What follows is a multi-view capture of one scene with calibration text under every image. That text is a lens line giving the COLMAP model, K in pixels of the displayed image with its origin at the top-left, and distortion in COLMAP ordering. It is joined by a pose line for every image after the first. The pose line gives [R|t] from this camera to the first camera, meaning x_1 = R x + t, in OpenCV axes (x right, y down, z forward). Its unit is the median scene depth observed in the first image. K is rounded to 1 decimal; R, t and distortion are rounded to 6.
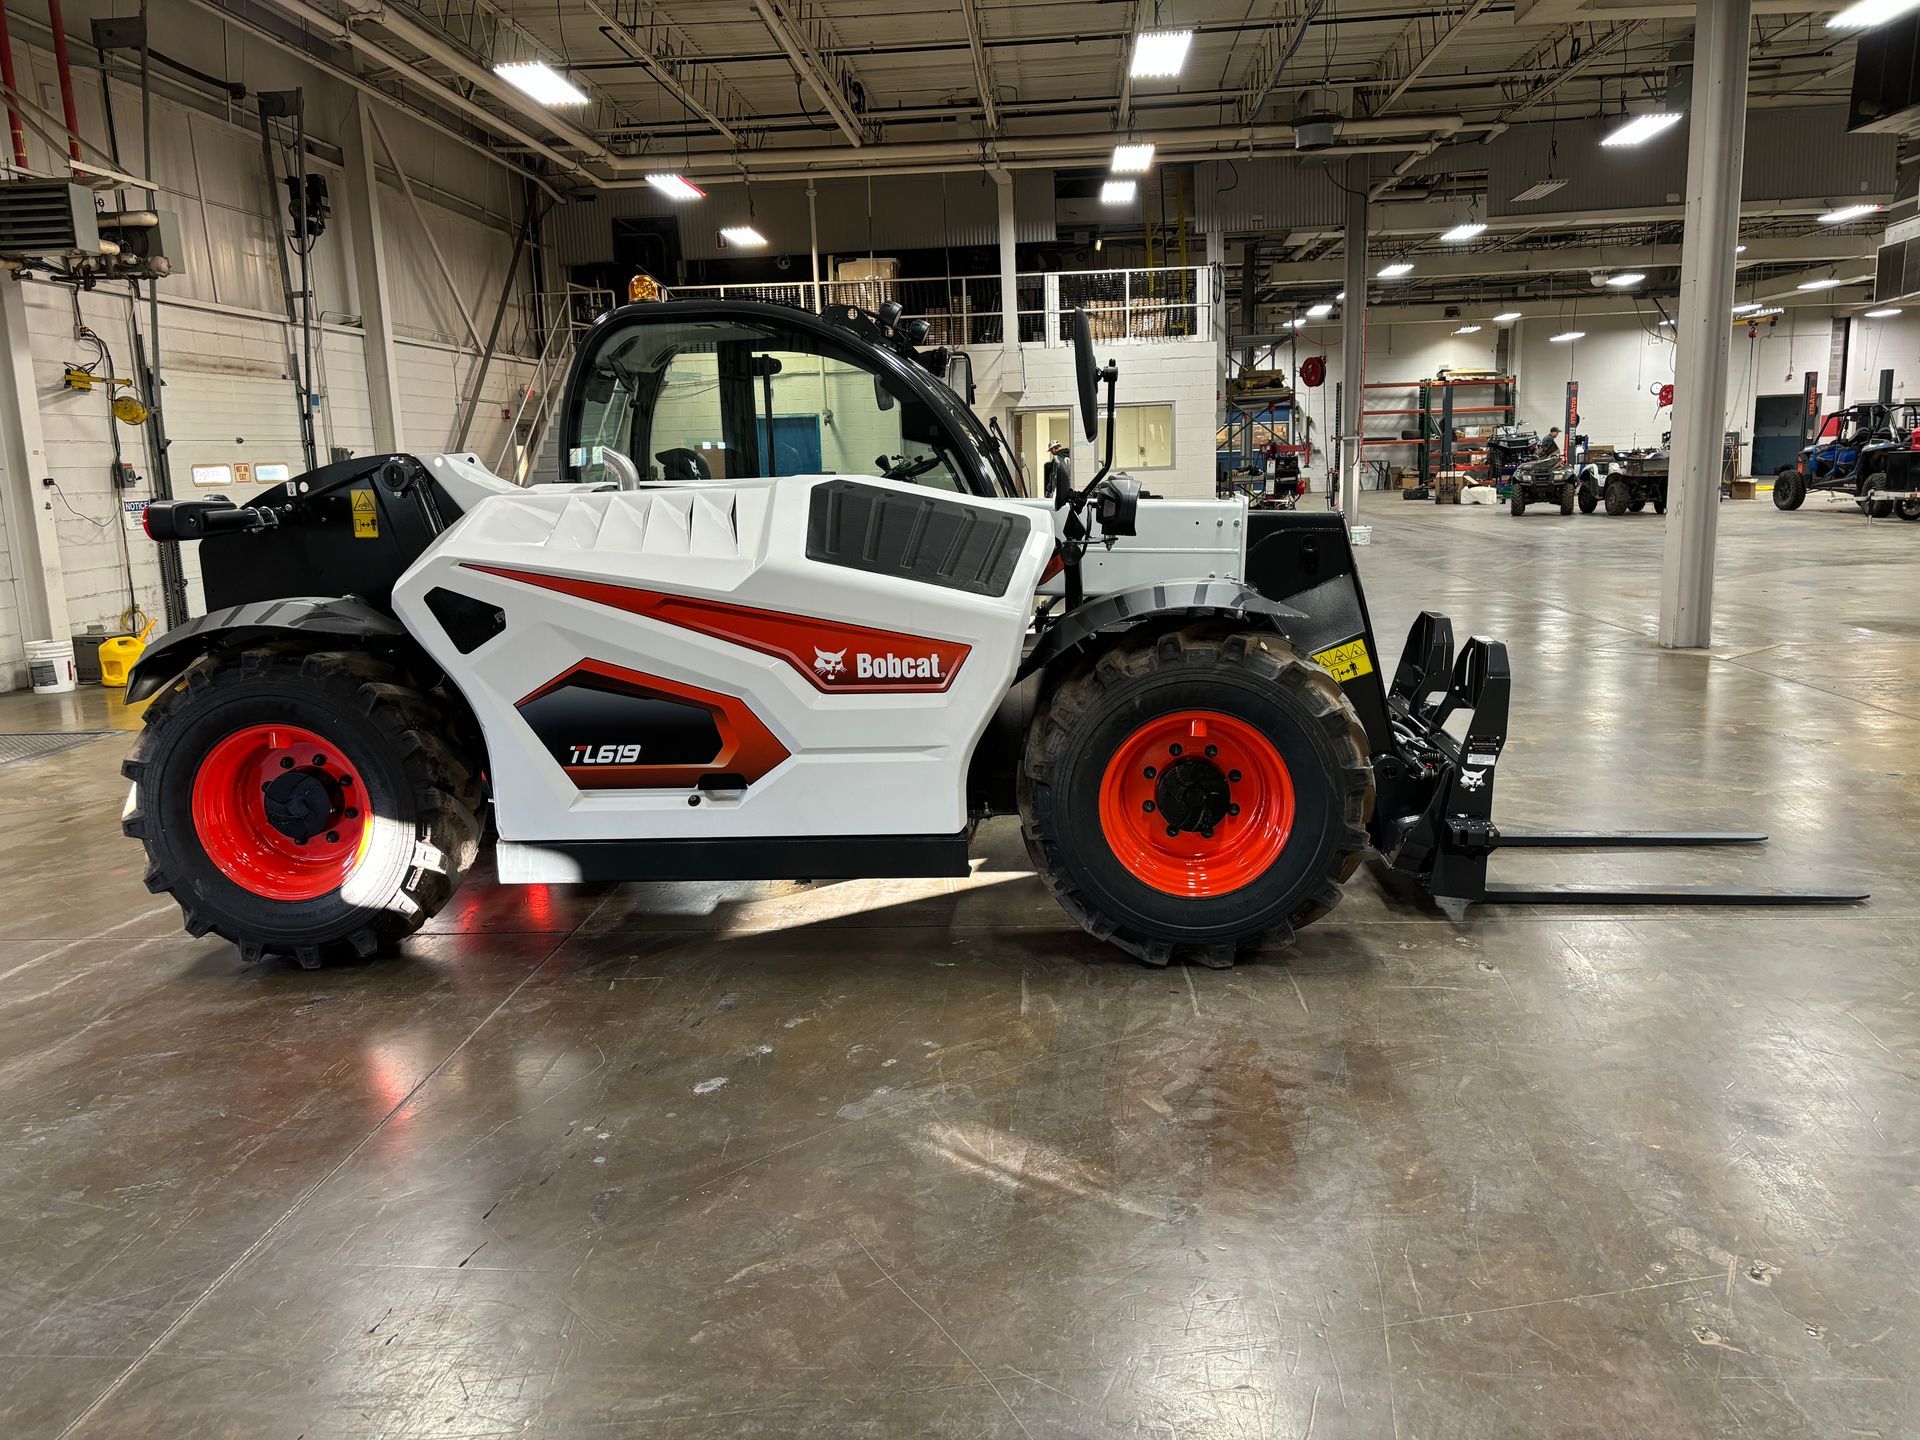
lens RADIAL K [[1442.9, 0, 980.3], [0, 1442.9, 723.1], [0, 0, 1]] dist [0.041564, -0.040717]
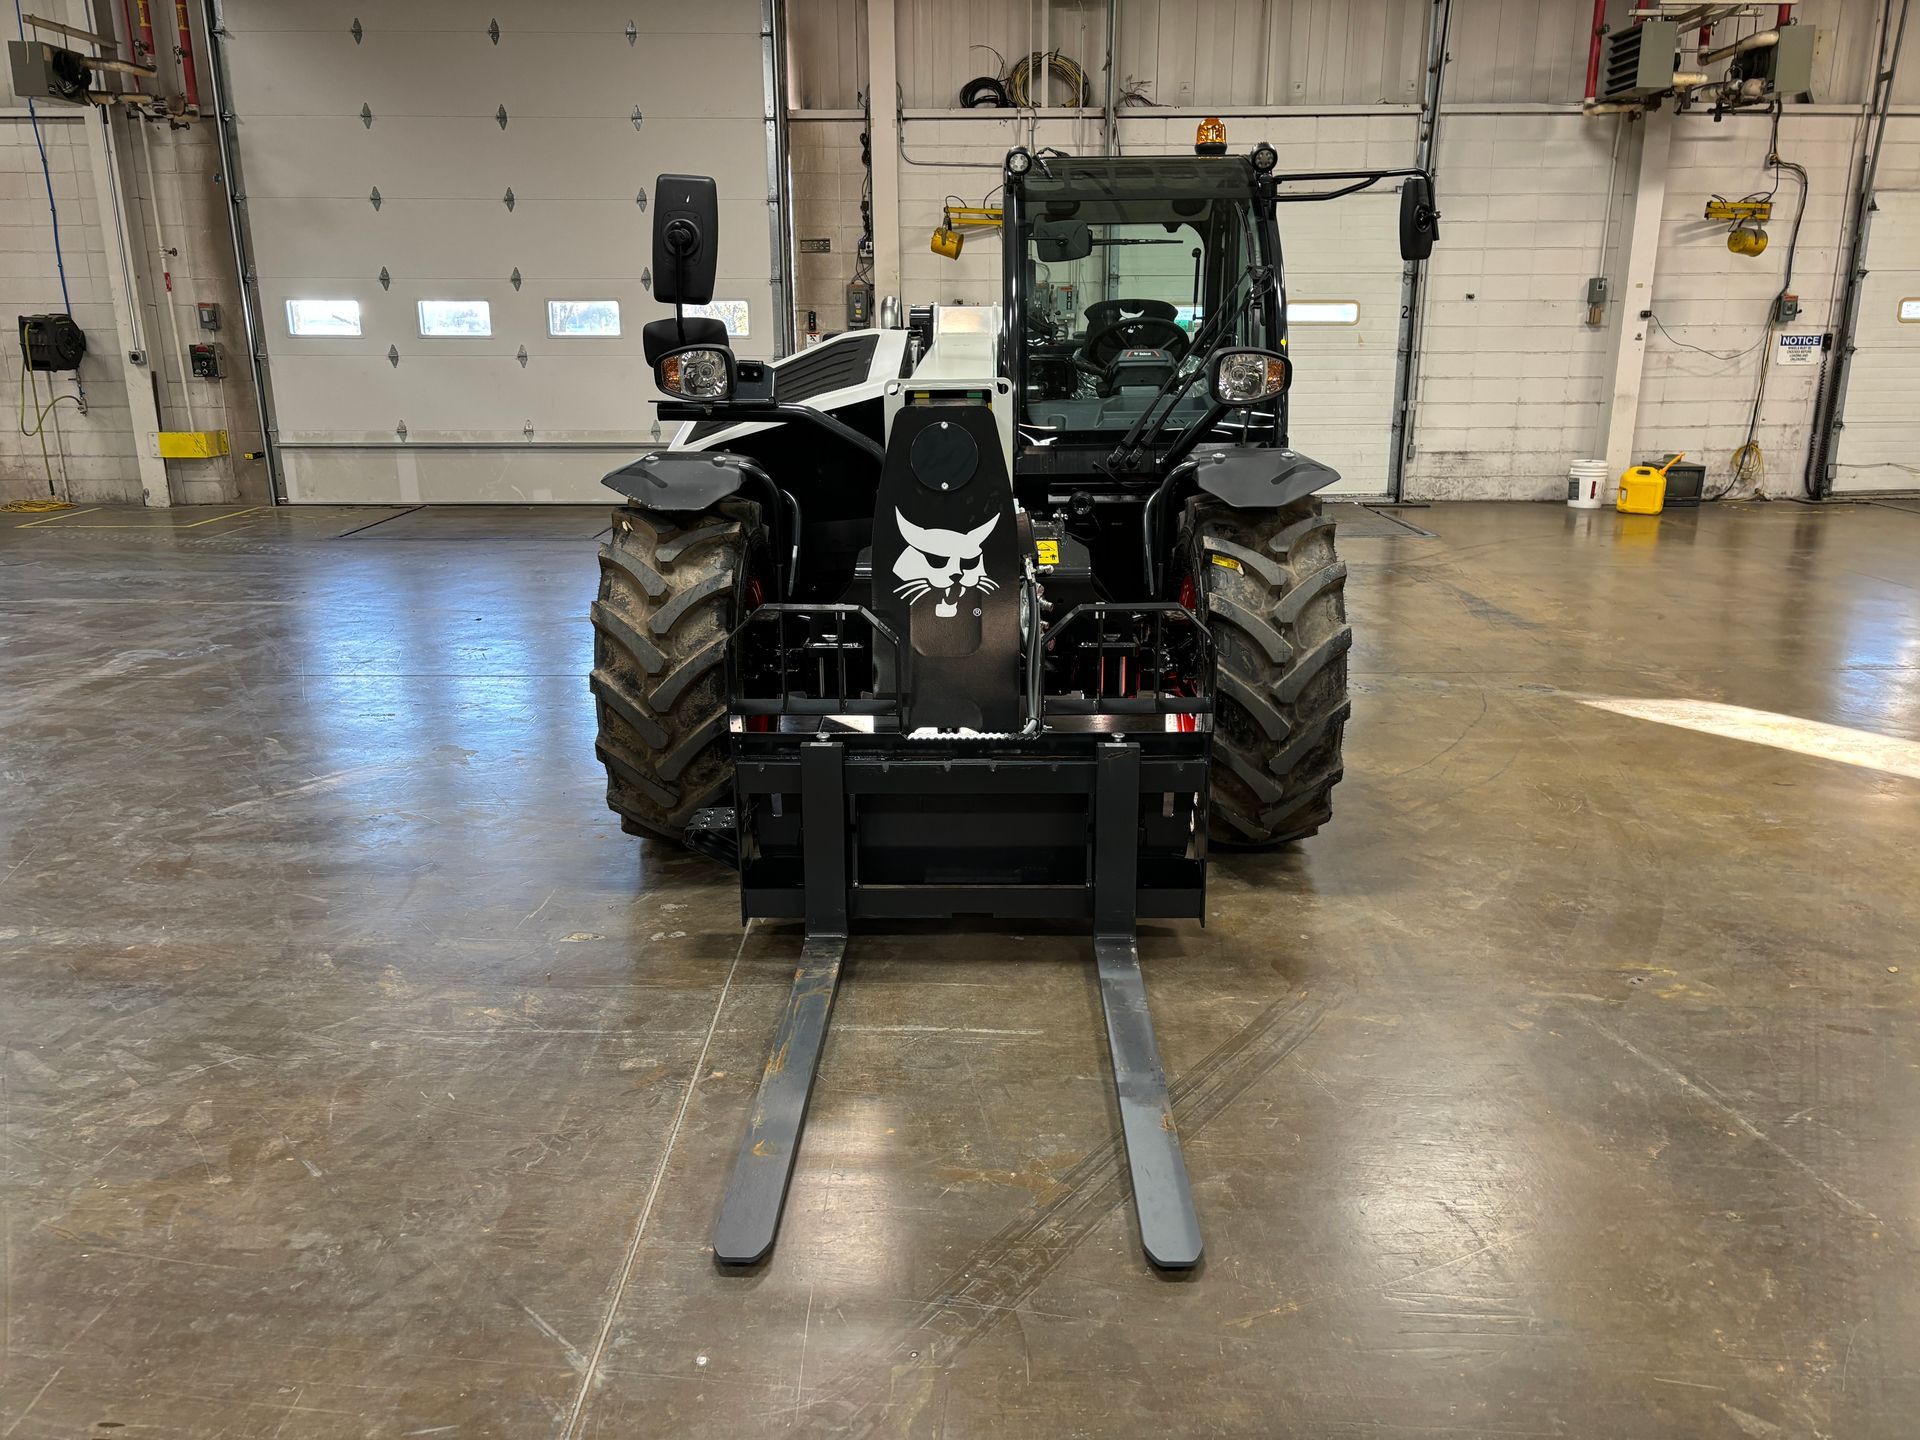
lens RADIAL K [[1448.0, 0, 960.0], [0, 1448.0, 720.0], [0, 0, 1]] dist [0.048683, -0.047591]
pose [[0.060081, 0.292954, -0.954237, 1.098802], [-0.180074, 0.943461, 0.278308, -0.224978], [0.981816, 0.155112, 0.109438, 1.055089]]
